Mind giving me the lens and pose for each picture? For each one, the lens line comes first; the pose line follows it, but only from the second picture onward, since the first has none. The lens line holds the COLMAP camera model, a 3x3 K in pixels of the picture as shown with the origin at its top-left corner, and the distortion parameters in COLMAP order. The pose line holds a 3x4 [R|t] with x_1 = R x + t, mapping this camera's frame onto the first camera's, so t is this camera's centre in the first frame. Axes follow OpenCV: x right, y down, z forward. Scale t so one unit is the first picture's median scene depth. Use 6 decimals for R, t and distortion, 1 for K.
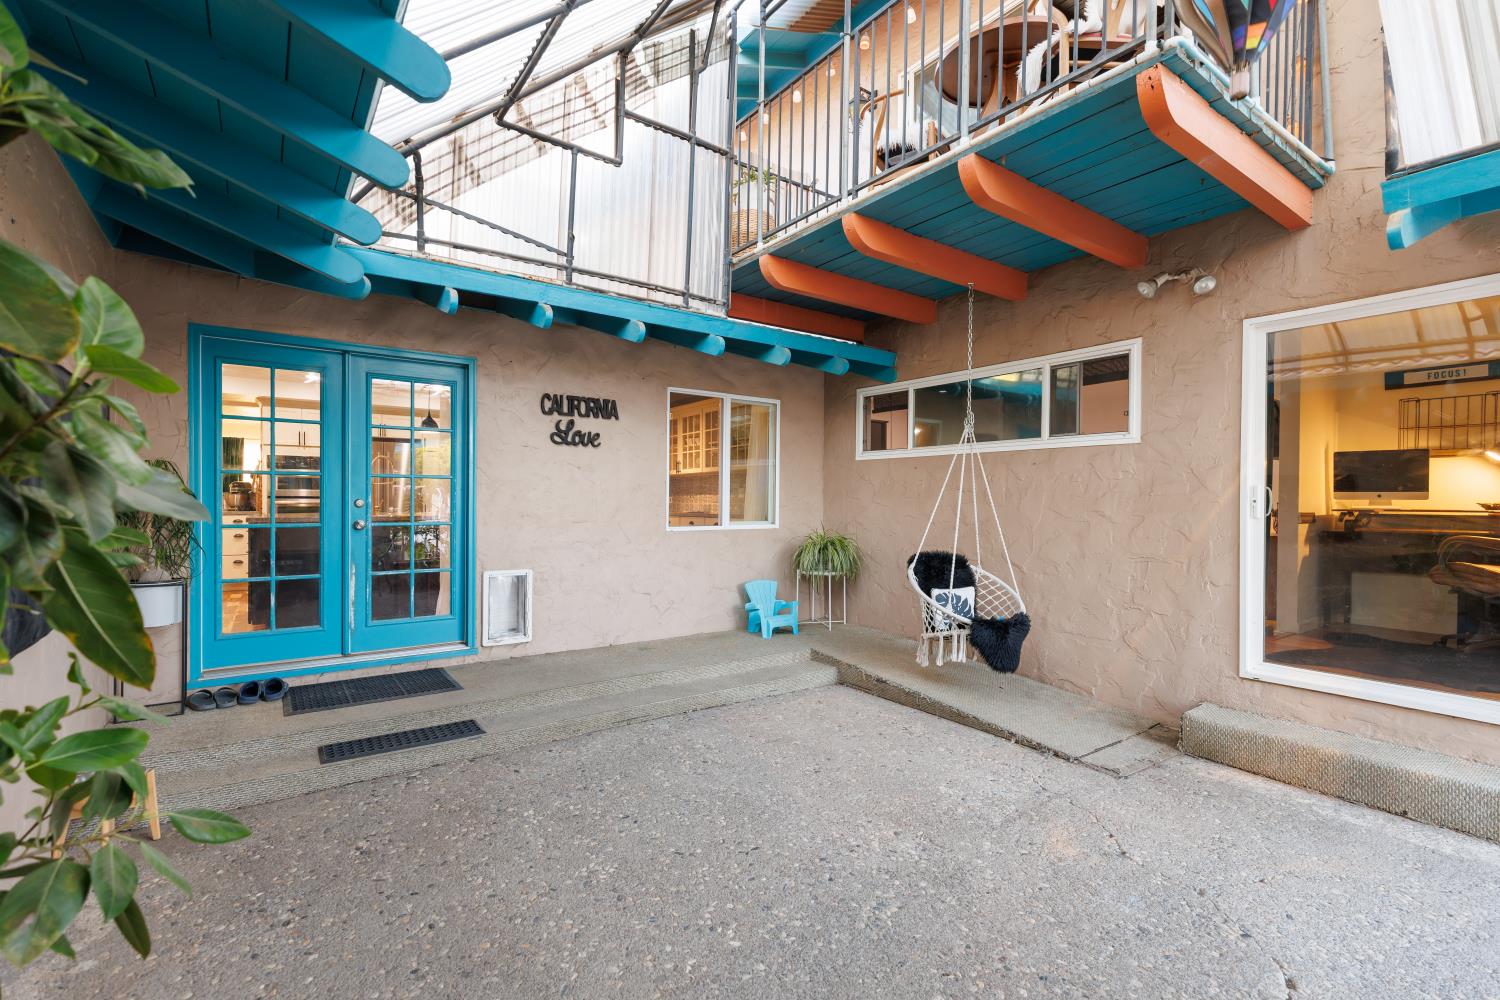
lens RADIAL K [[666.5, 0, 748.7], [0, 666.5, 502.9], [0, 0, 1]] dist [0.008813, 0.000395]
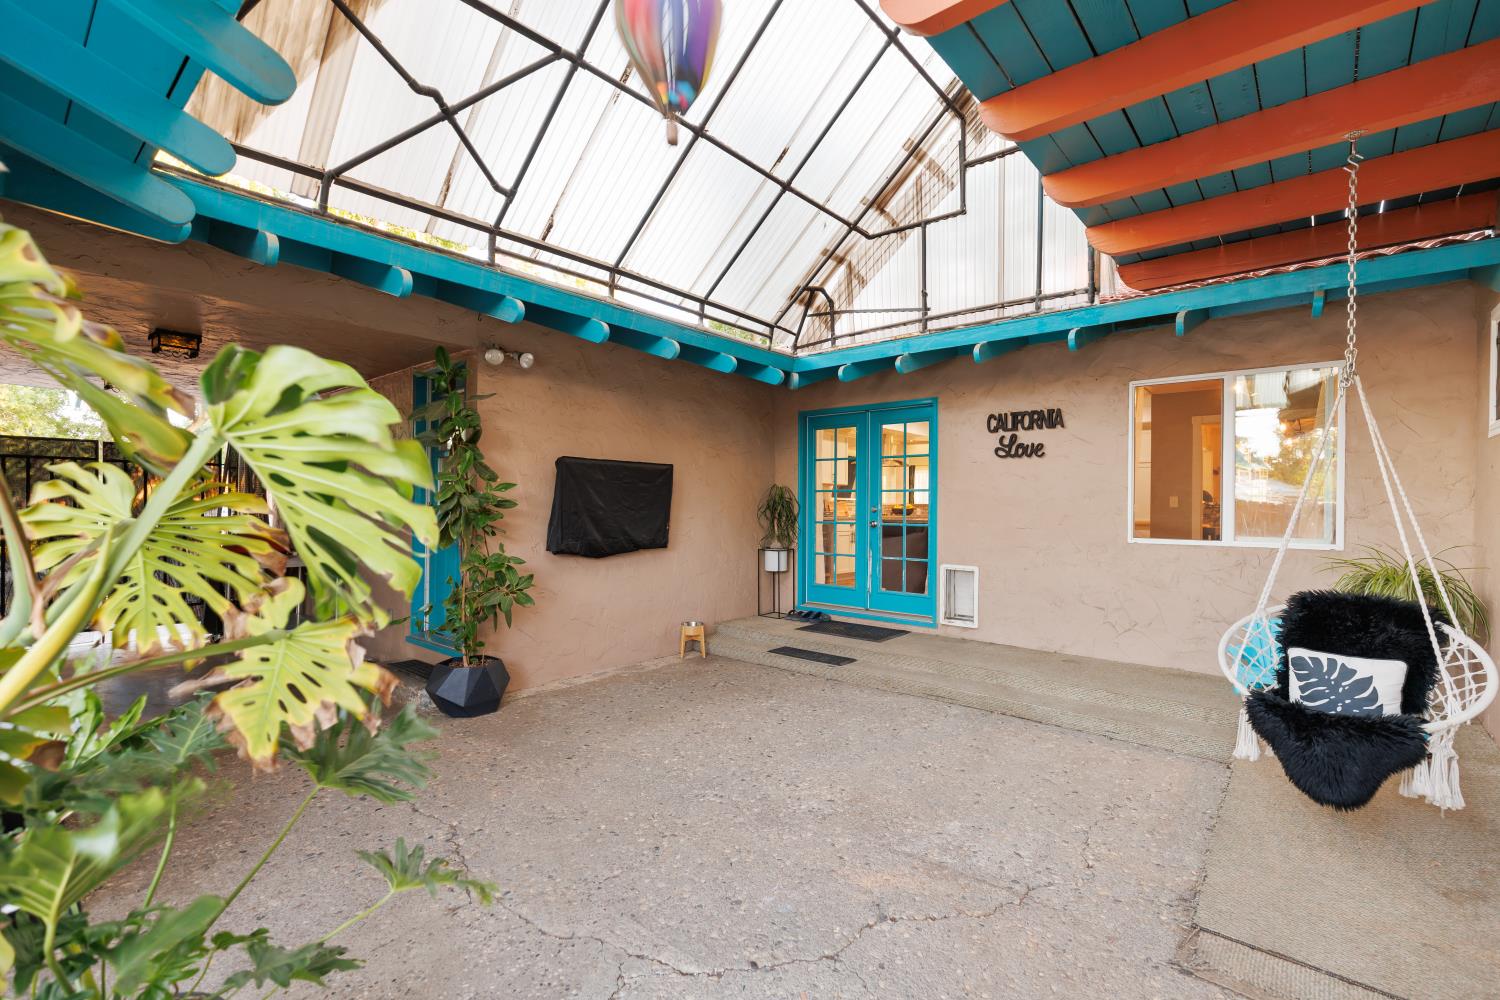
lens RADIAL K [[666.5, 0, 752.4], [0, 666.5, 499.9], [0, 0, 1]] dist [0.008813, 0.000395]
pose [[0.243016, -0.015753, -0.969894, 0.817033], [-0.011089, 0.999758, -0.019016, 0.010264], [0.969959, 0.015376, 0.242782, 0.379702]]
